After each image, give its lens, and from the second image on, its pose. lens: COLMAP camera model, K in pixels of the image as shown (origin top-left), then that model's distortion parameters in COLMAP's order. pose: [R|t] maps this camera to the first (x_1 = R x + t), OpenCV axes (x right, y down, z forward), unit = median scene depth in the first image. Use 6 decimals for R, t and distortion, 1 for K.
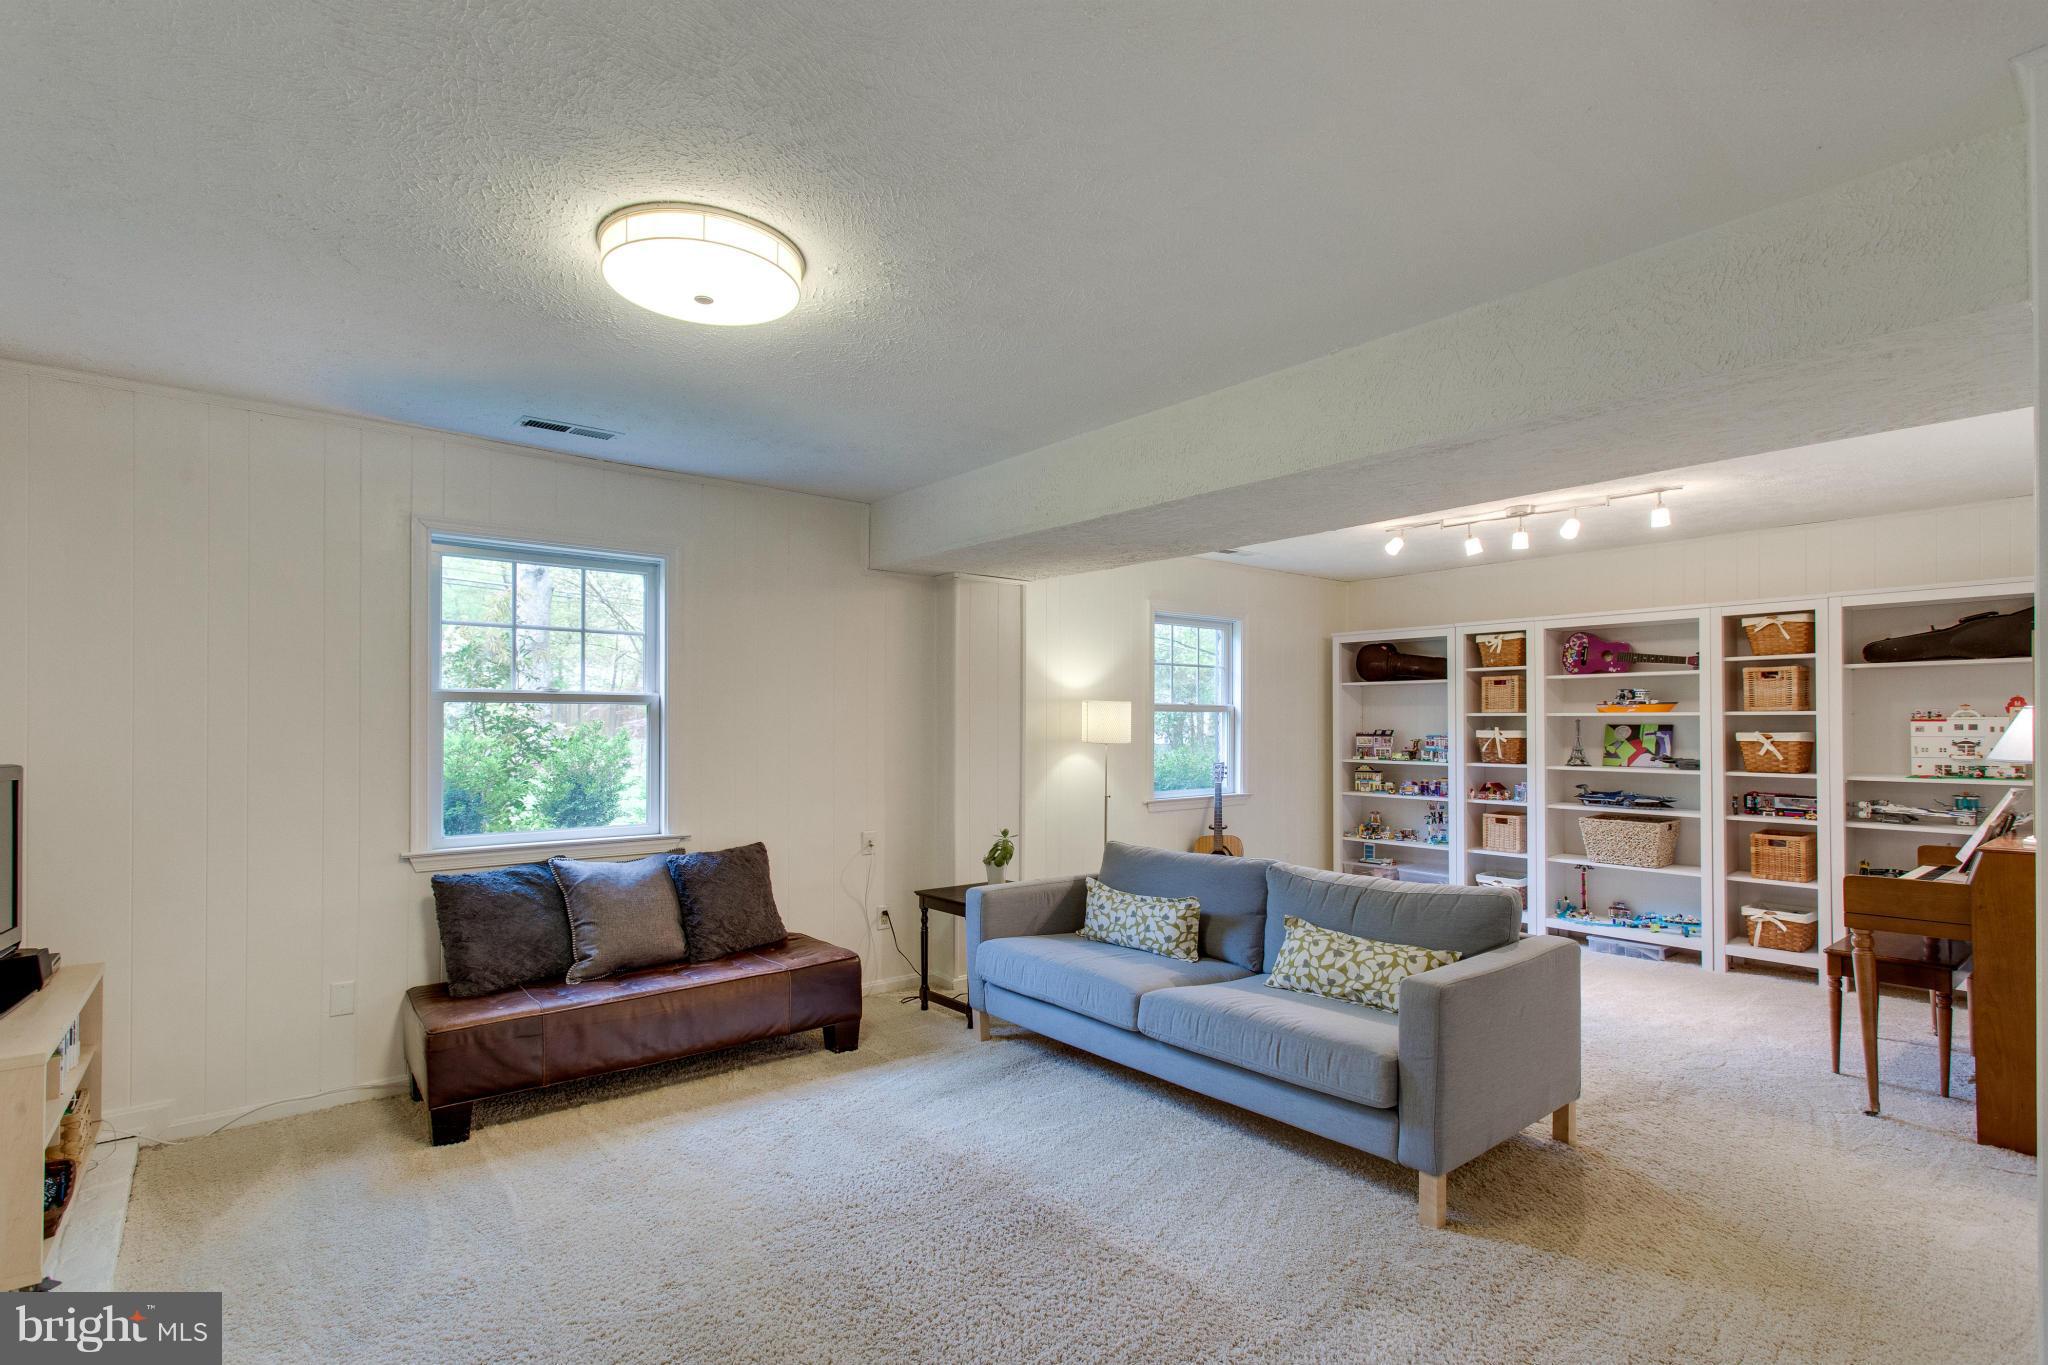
lens RADIAL K [[979.3, 0, 1026.9], [0, 979.3, 697.1], [0, 0, 1]] dist [-0.000252, 0.002496]
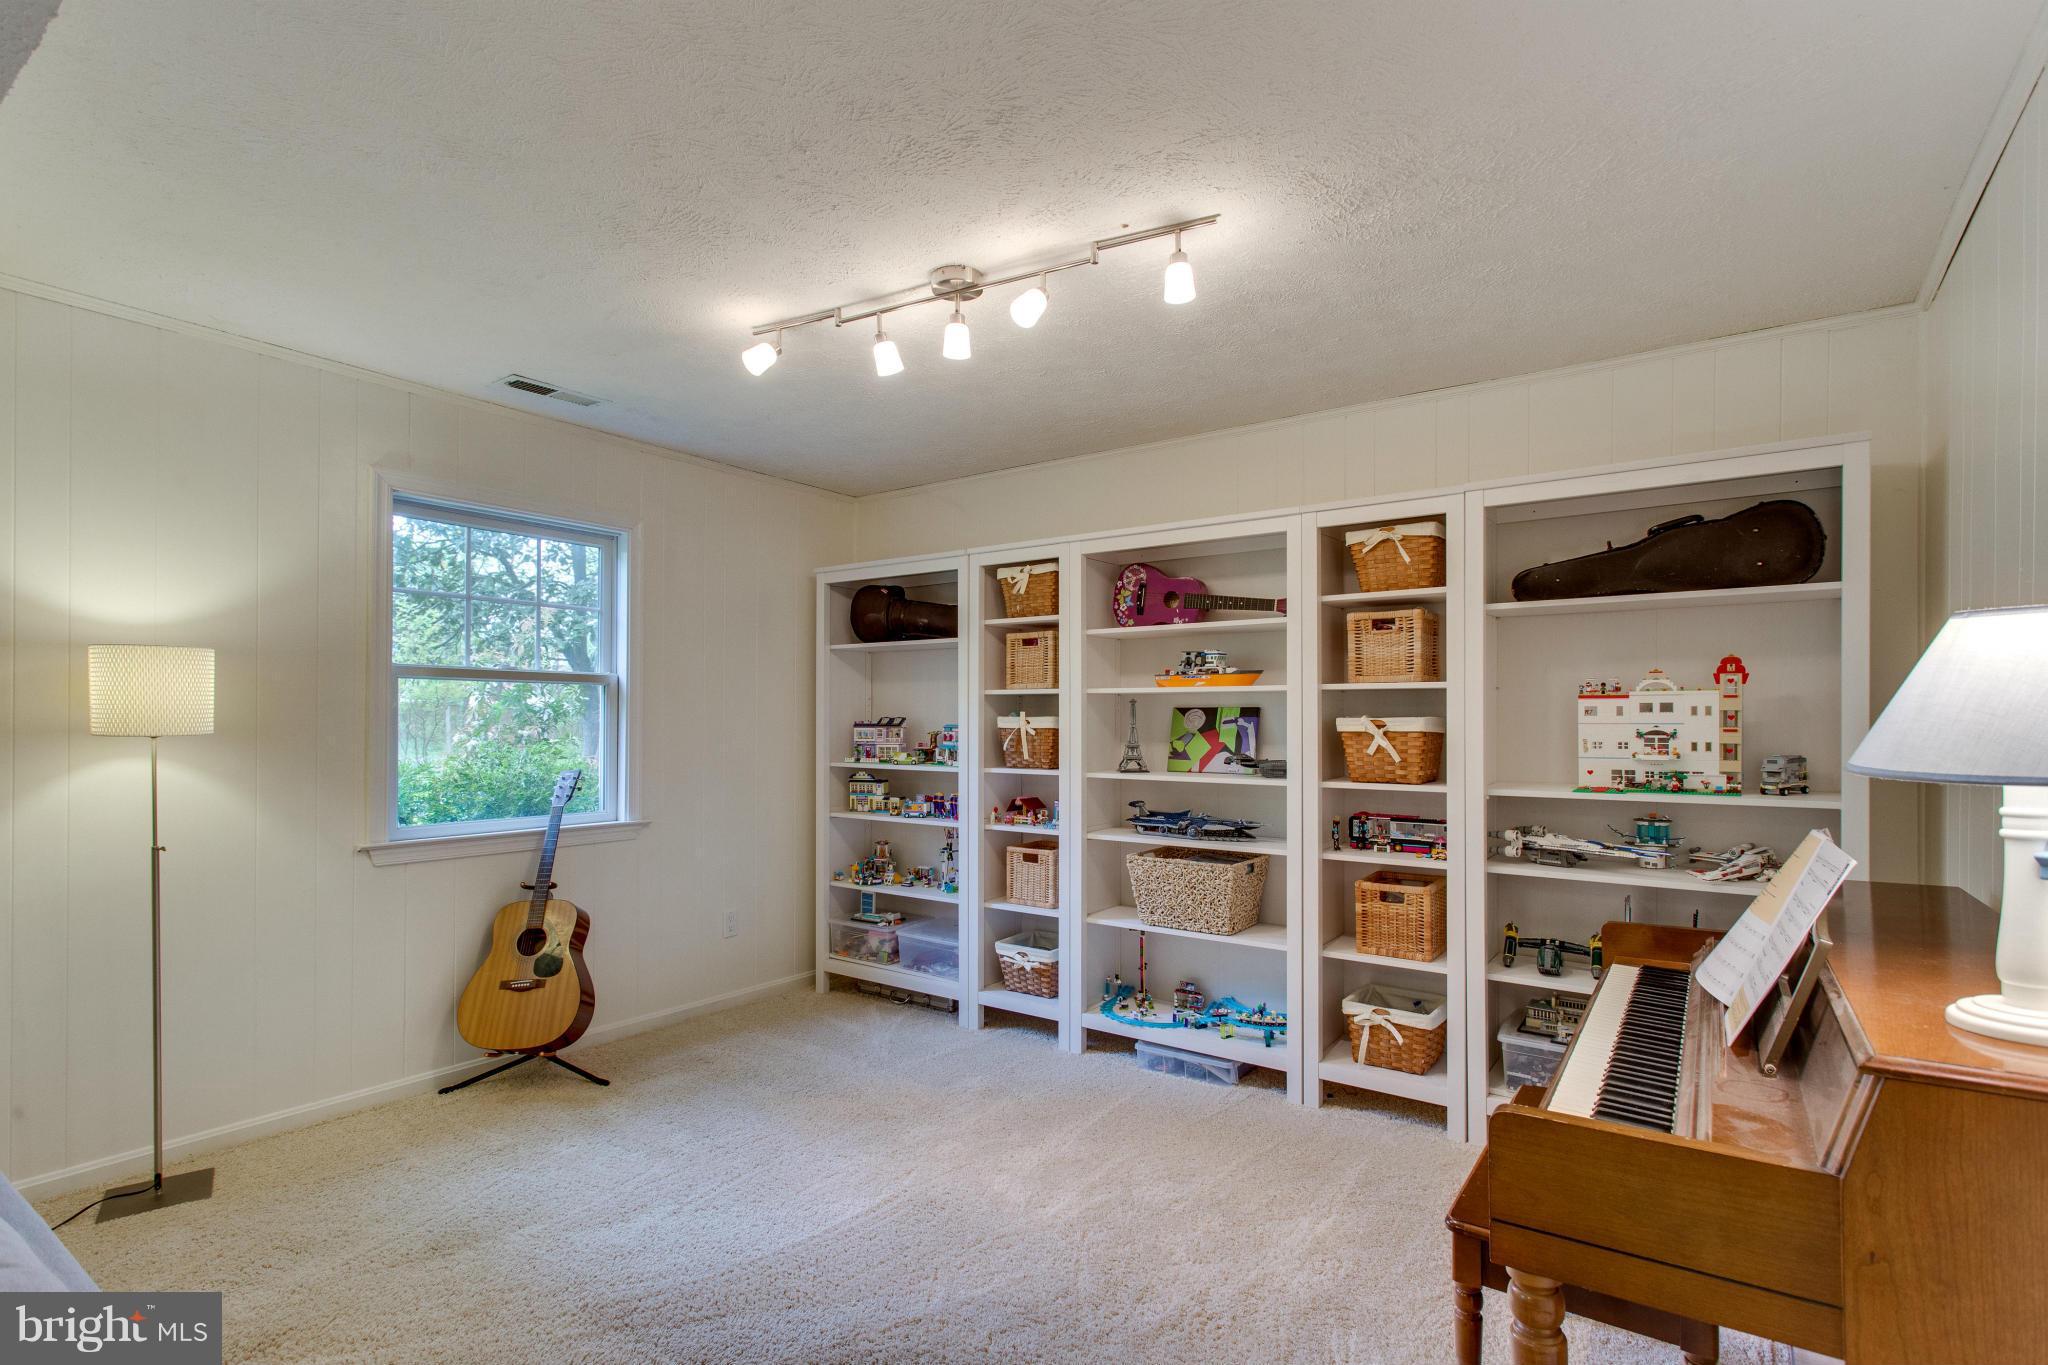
lens RADIAL K [[979.3, 0, 1018.4], [0, 979.3, 688.6], [0, 0, 1]] dist [-0.000252, 0.002496]
pose [[0.967293, 0.012123, 0.253372, 0.347167], [-0.010467, 0.999914, -0.007882, 0.022856], [-0.253445, 0.004972, 0.967337, 0.422159]]
